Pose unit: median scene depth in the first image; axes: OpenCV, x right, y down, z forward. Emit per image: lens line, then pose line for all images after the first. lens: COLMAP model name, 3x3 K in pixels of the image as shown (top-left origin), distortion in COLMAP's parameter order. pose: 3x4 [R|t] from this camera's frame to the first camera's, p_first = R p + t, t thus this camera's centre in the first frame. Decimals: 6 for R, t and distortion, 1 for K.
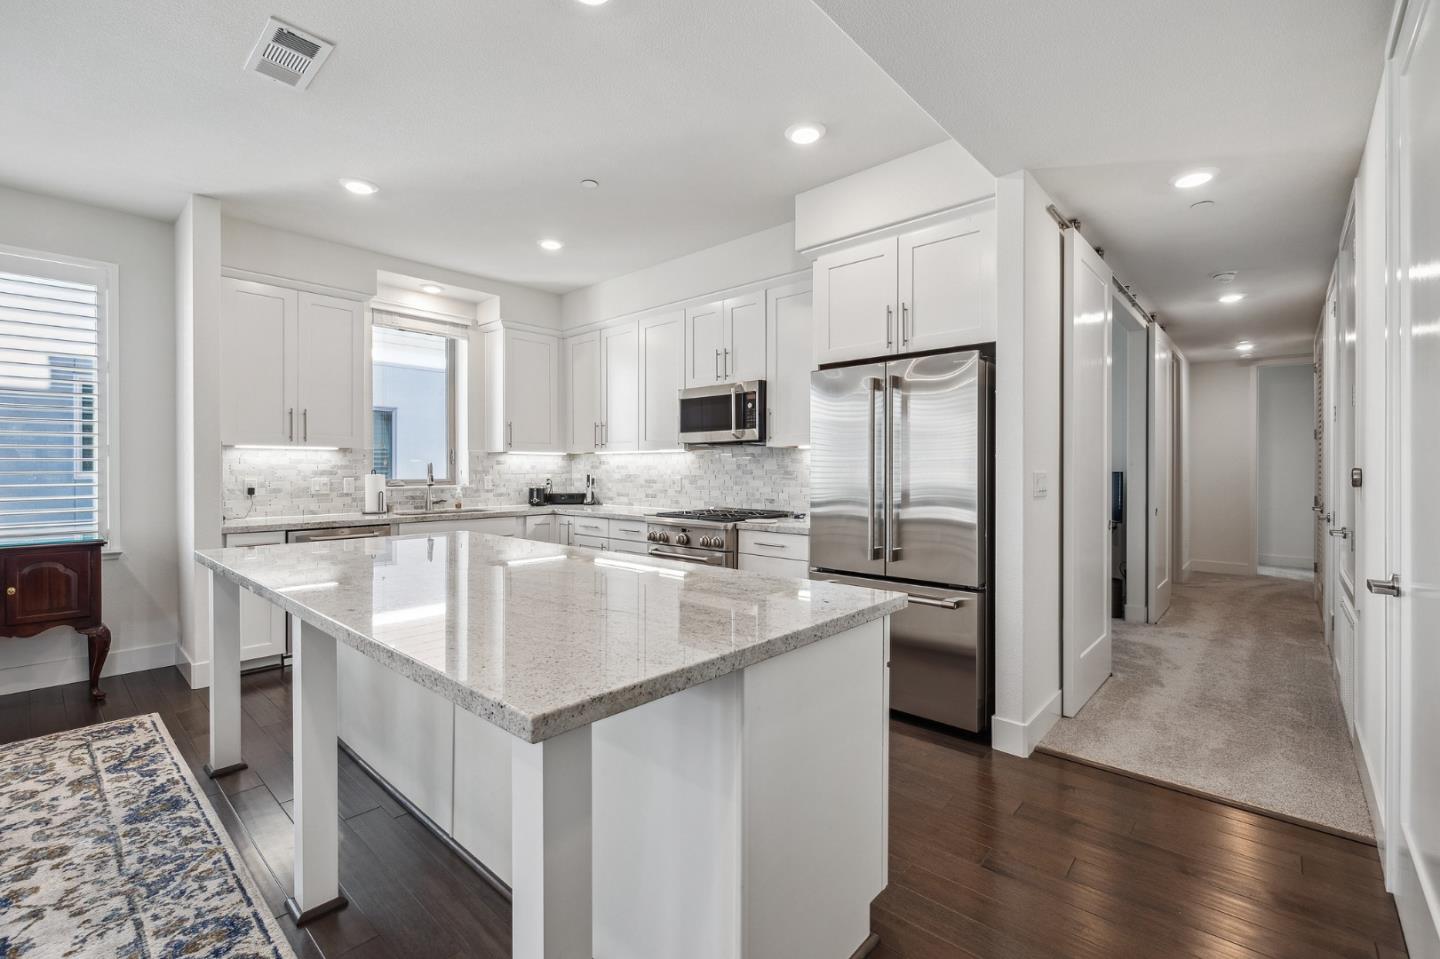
lens RADIAL K [[620.7, 0, 715.7], [0, 620.7, 469.4], [0, 0, 1]] dist [-0.001005, -0.000274]
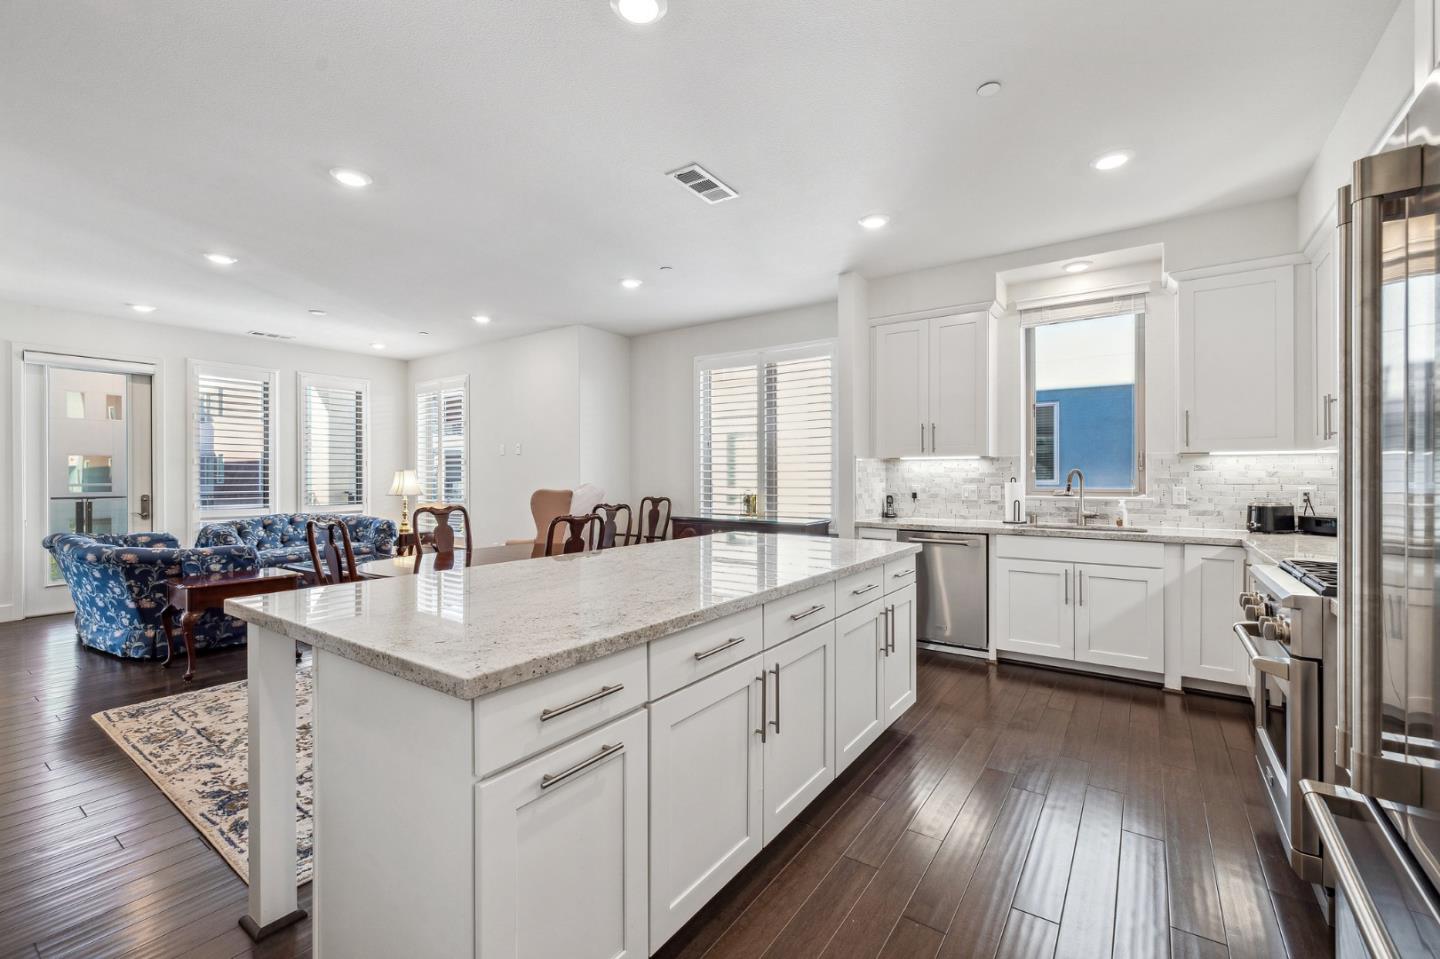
lens RADIAL K [[613.3, 0, 715.2], [0, 613.3, 475.8], [0, 0, 1]] dist [-0.000556, -0.000167]
pose [[0.119981, -0.001218, -0.992775, 0.596859], [0.000793, 0.999999, -0.001131, -0.002985], [0.992776, -0.000652, 0.119981, 0.740017]]
